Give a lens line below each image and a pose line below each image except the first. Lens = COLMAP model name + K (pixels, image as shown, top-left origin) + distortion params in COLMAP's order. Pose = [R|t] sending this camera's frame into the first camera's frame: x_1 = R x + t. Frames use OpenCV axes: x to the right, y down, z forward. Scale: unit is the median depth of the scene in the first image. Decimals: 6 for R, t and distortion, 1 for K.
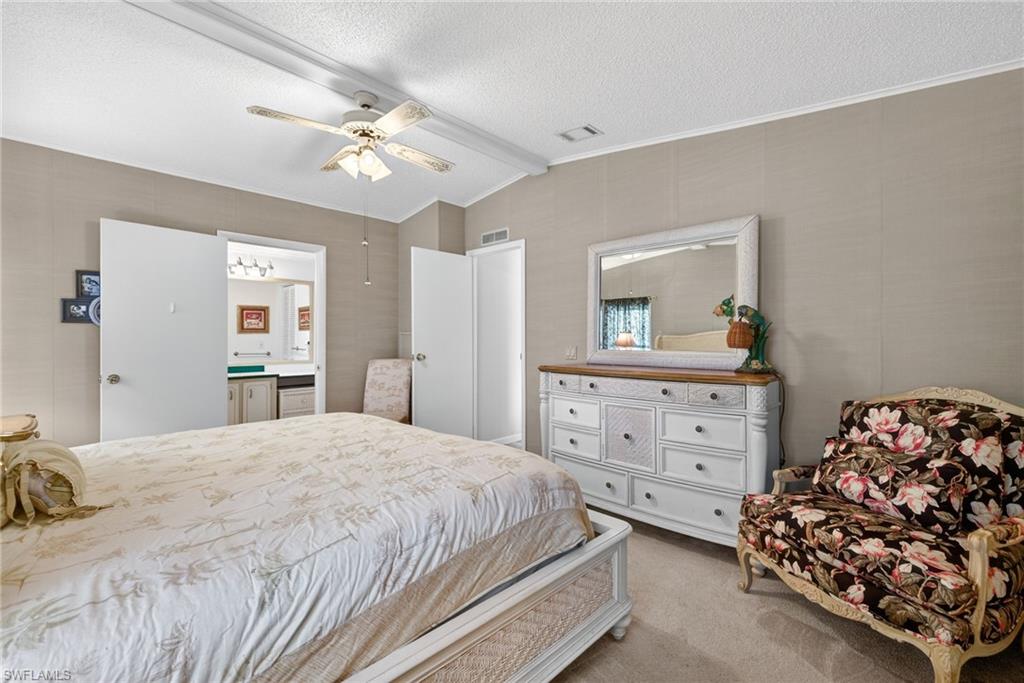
lens RADIAL K [[461.1, 0, 506.0], [0, 461.1, 339.1], [0, 0, 1]] dist [0.001413, 0.000203]
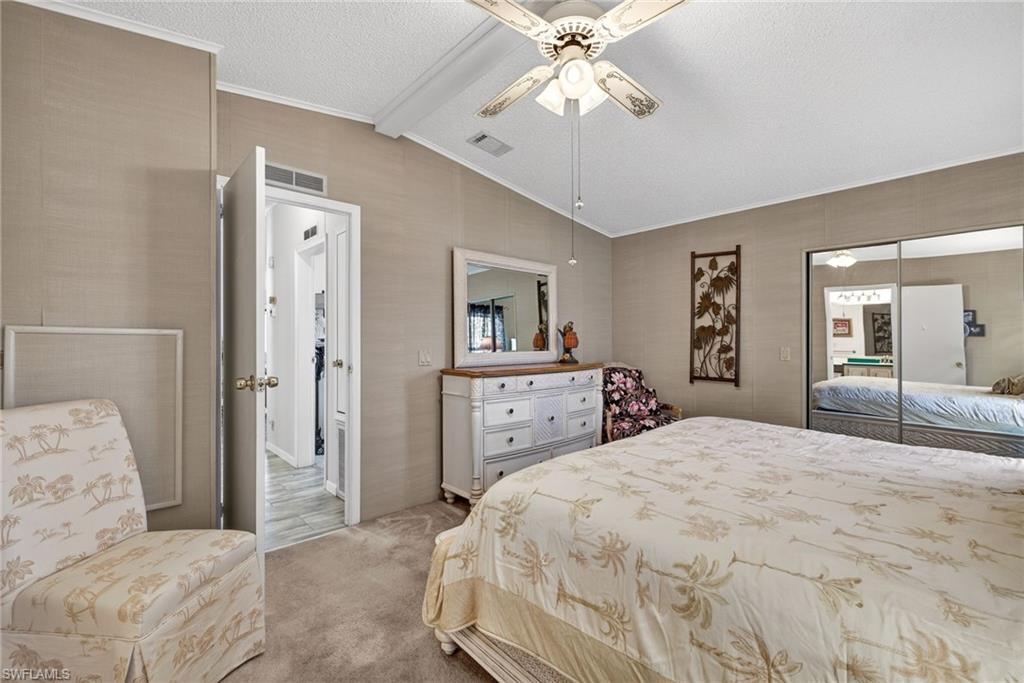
lens RADIAL K [[461.1, 0, 506.0], [0, 461.1, 339.1], [0, 0, 1]] dist [0.001413, 0.000203]
pose [[-0.014555, 0.003704, 0.999887, -1.349052], [0.004687, 0.999982, -0.003636, -0.006589], [-0.999883, 0.004634, -0.014572, 1.523073]]
